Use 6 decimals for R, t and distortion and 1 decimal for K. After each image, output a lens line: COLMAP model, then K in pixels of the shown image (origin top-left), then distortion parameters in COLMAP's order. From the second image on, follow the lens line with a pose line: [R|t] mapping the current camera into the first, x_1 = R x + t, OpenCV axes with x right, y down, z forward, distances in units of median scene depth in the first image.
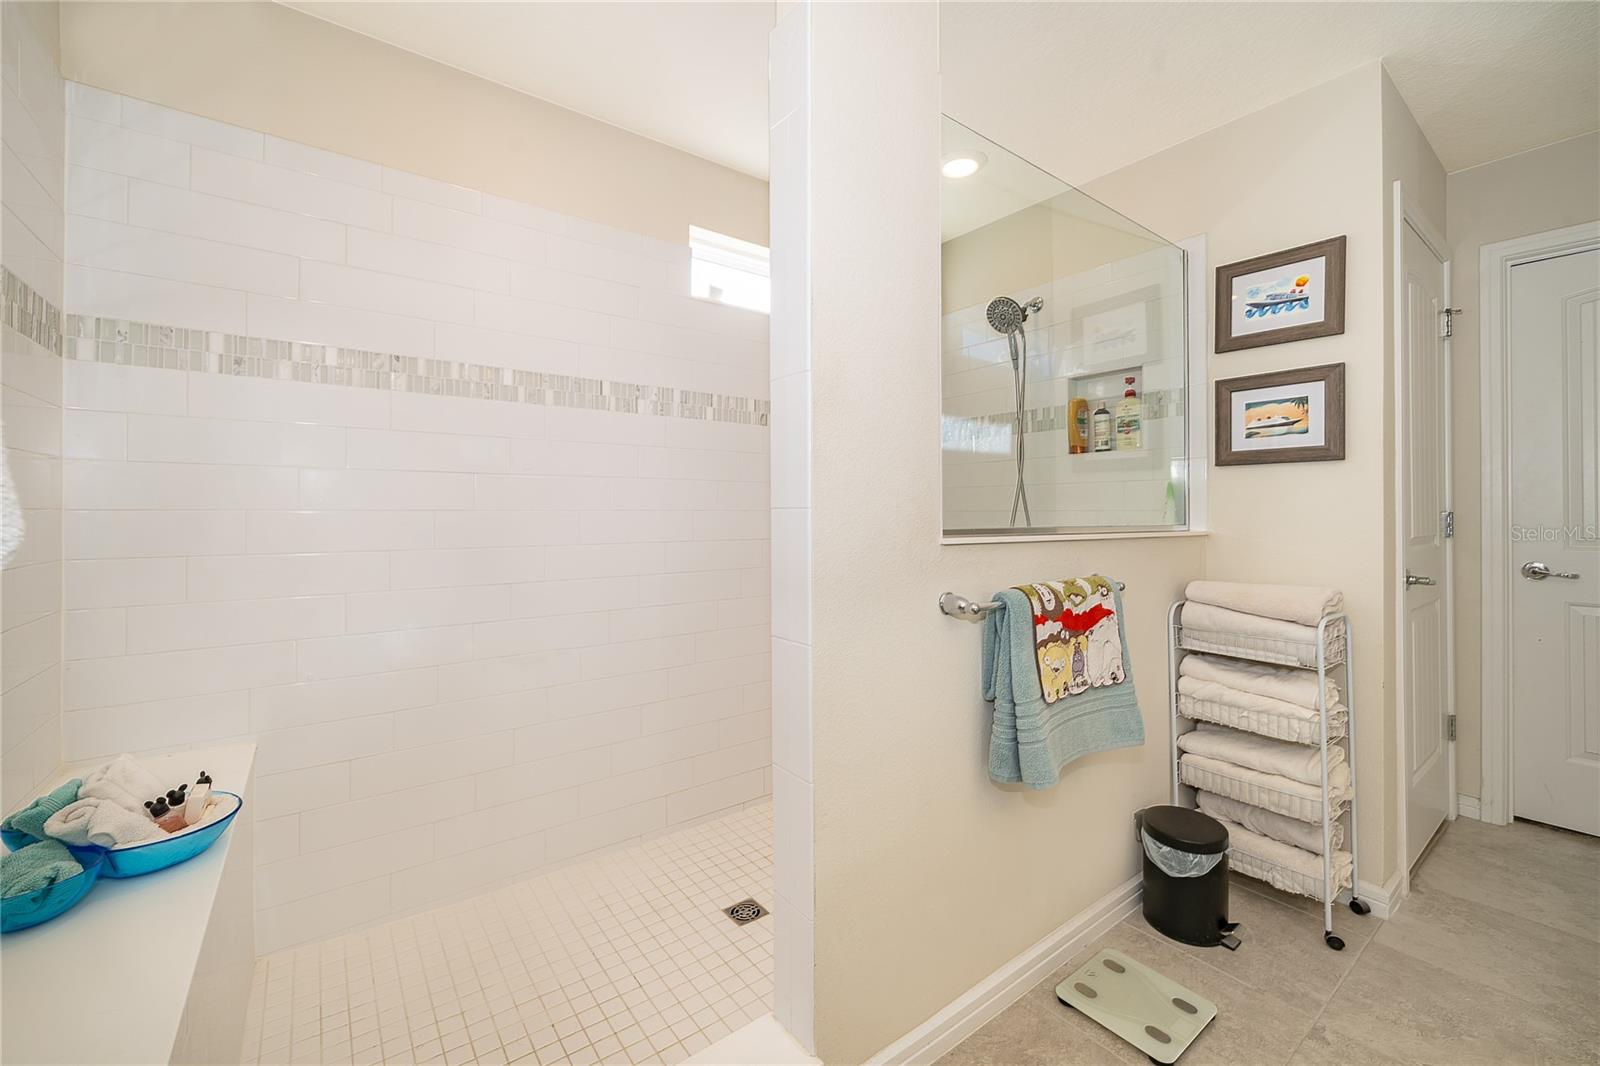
lens RADIAL K [[635.2, 0, 768.0], [0, 635.2, 510.5], [0, 0, 1]] dist [-0.004013, 0.000958]
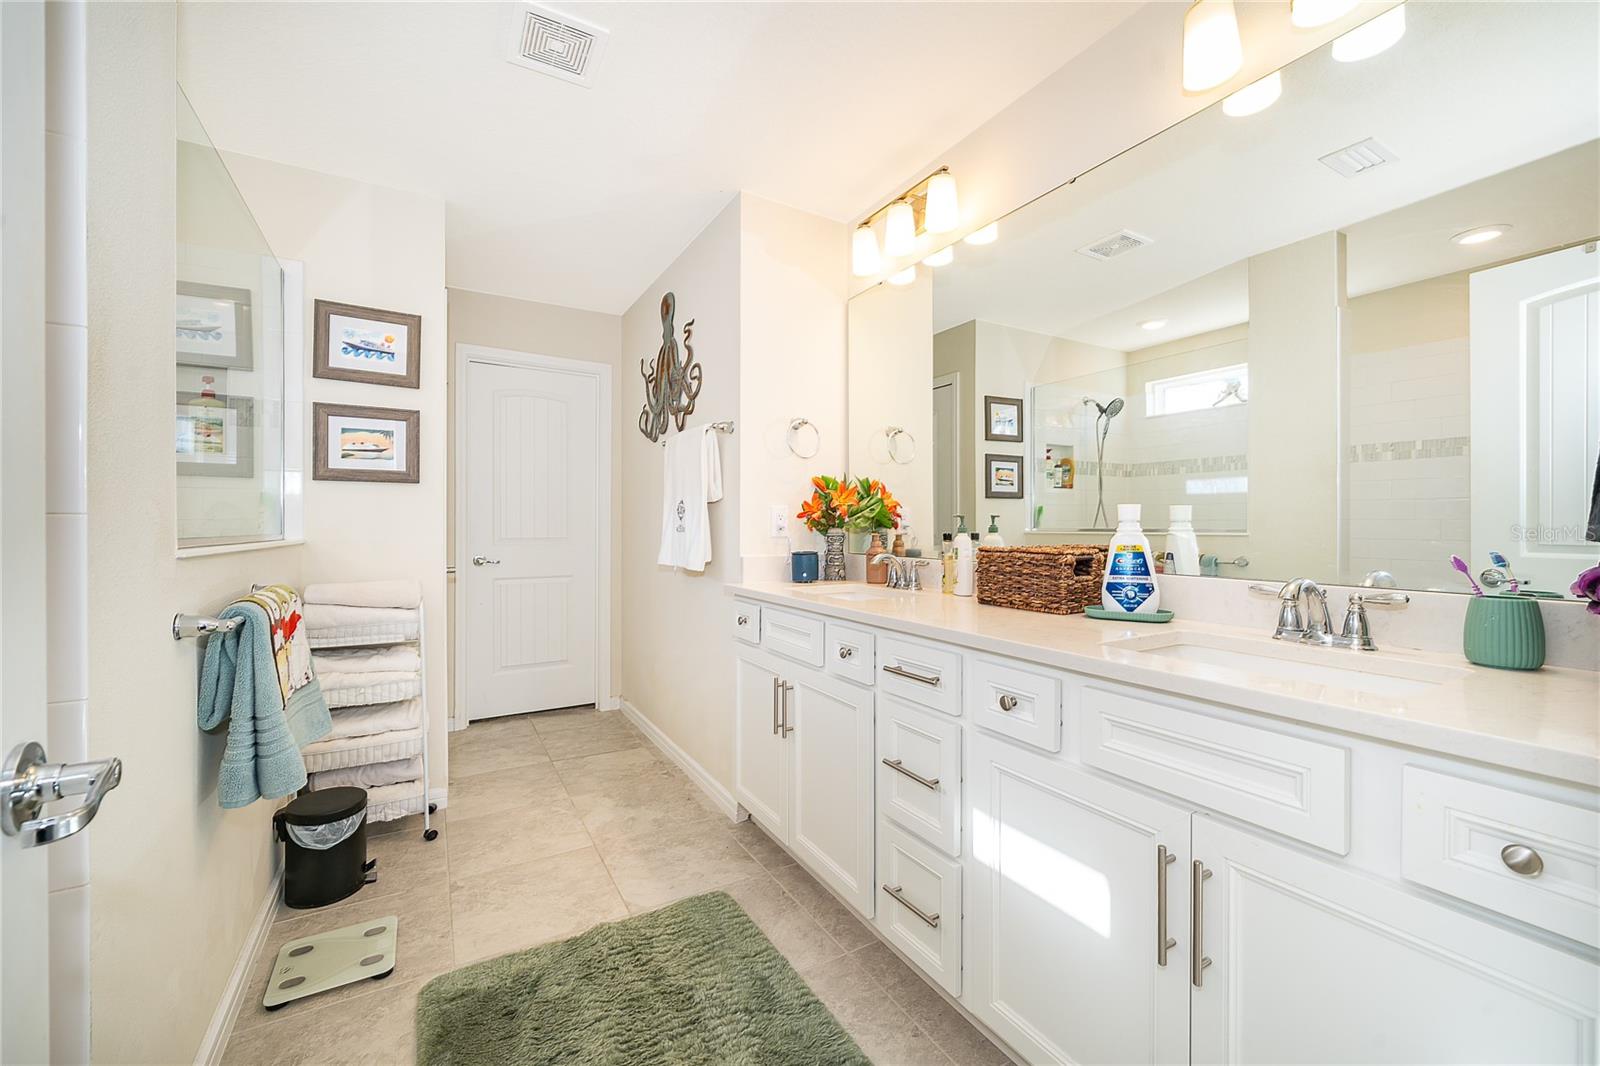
lens RADIAL K [[635.2, 0, 787.6], [0, 635.2, 527.3], [0, 0, 1]] dist [-0.004013, 0.000958]
pose [[0.128874, -0.003371, 0.991655, -0.312783], [-0.006848, 0.999967, 0.004289, 0.001854], [-0.991637, -0.007343, 0.128846, 0.051748]]
